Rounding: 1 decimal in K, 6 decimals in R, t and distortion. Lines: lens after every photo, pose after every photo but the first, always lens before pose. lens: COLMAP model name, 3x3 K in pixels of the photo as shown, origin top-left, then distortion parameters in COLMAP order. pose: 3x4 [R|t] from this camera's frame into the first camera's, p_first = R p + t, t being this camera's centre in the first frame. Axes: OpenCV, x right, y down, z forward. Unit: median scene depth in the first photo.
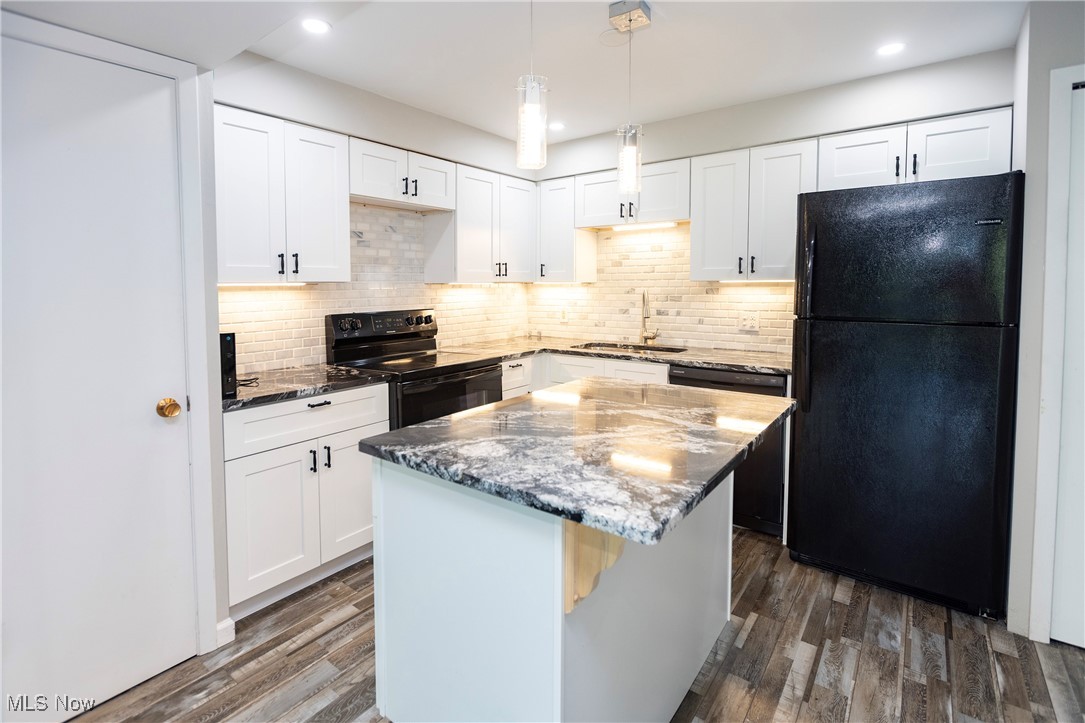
lens RADIAL K [[529.2, 0, 569.8], [0, 529.2, 300.2], [0, 0, 1]] dist [-0.003354, -0.001041]
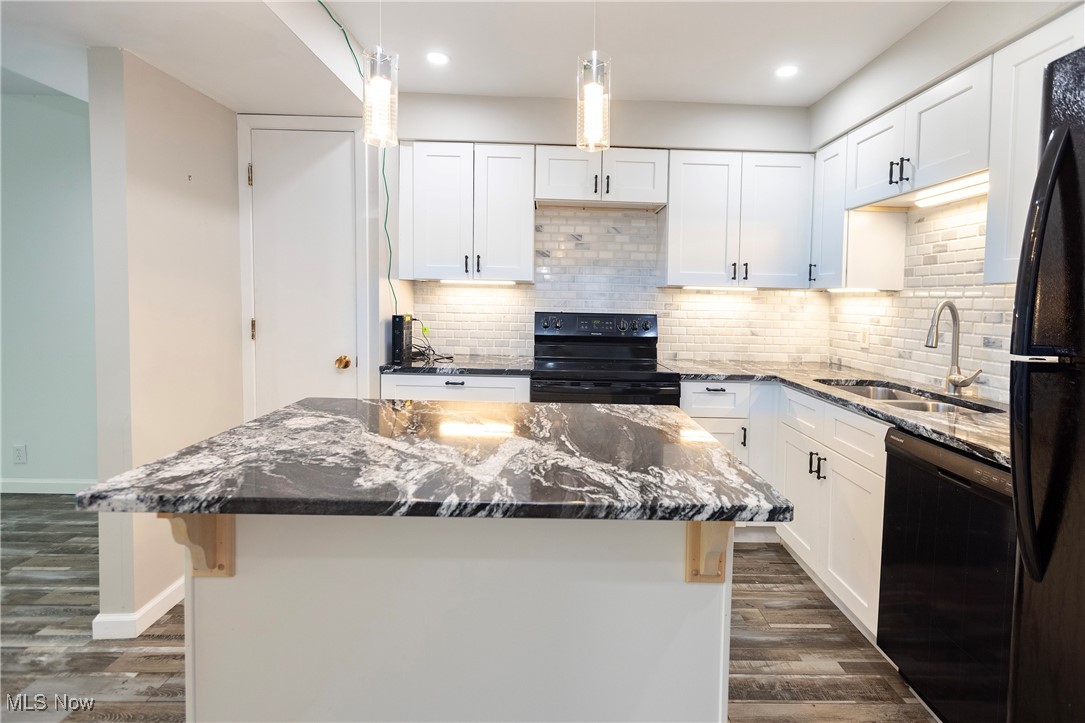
lens RADIAL K [[547.4, 0, 539.5], [0, 547.4, 312.4], [0, 0, 1]] dist [0.000674, -0.000467]
pose [[0.586086, 0.044453, -0.809029, 0.417613], [-0.053130, 0.998453, 0.016371, 0.008230], [0.808505, 0.033389, 0.587541, 0.305435]]
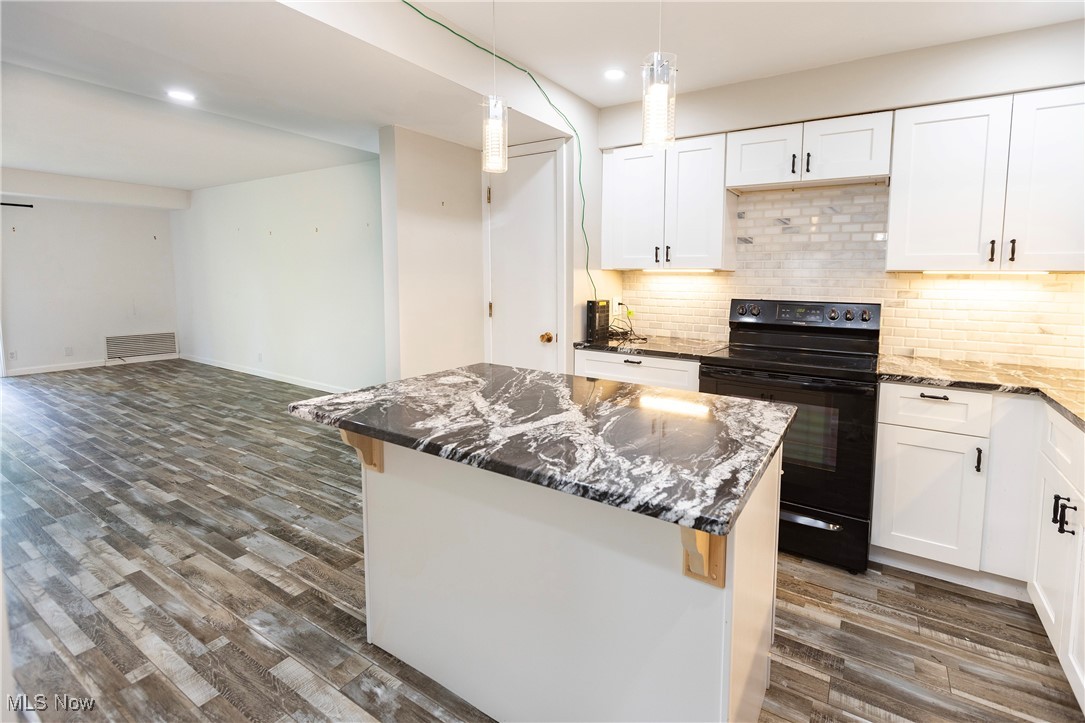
lens RADIAL K [[491.3, 0, 530.8], [0, 491.3, 314.2], [0, 0, 1]] dist [0.003551, -0.000605]
pose [[0.029113, 0.089194, -0.995589, 0.500952], [-0.042280, 0.995229, 0.087926, -0.011924], [0.998682, 0.039534, 0.032745, 0.487212]]
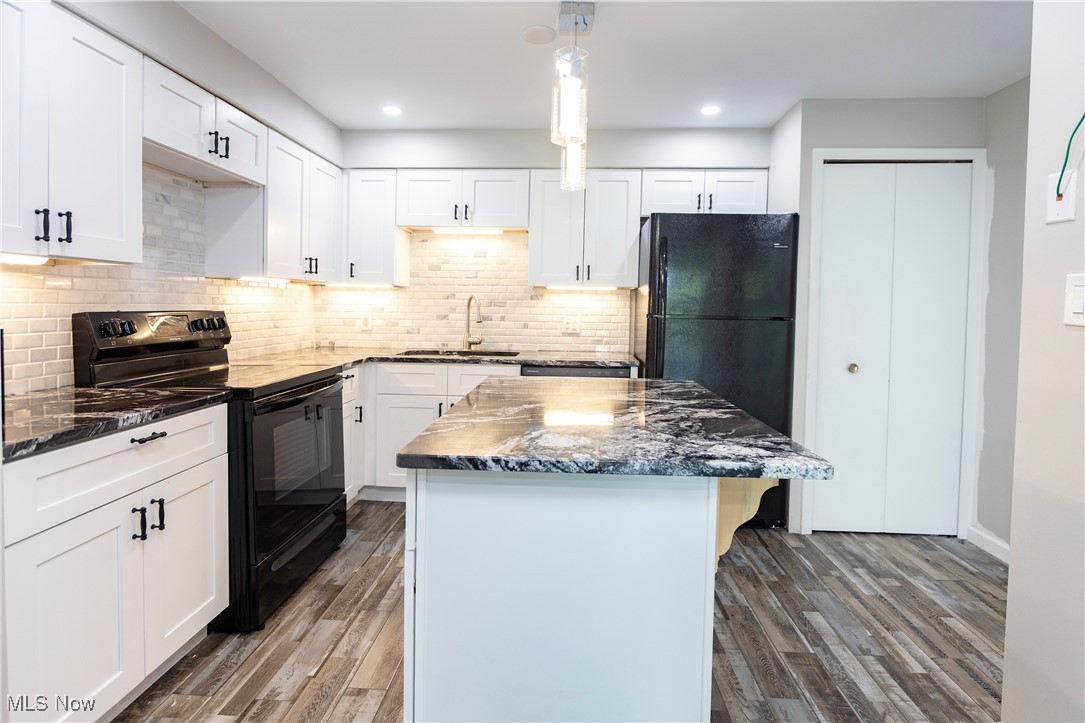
lens RADIAL K [[511.8, 0, 573.0], [0, 511.8, 315.9], [0, 0, 1]] dist [-0.003130, 0.000212]
pose [[0.826798, 0.007034, 0.562456, -0.274145], [-0.002368, 0.999956, -0.009025, 0.032218], [-0.562495, 0.006130, 0.826778, 0.109756]]
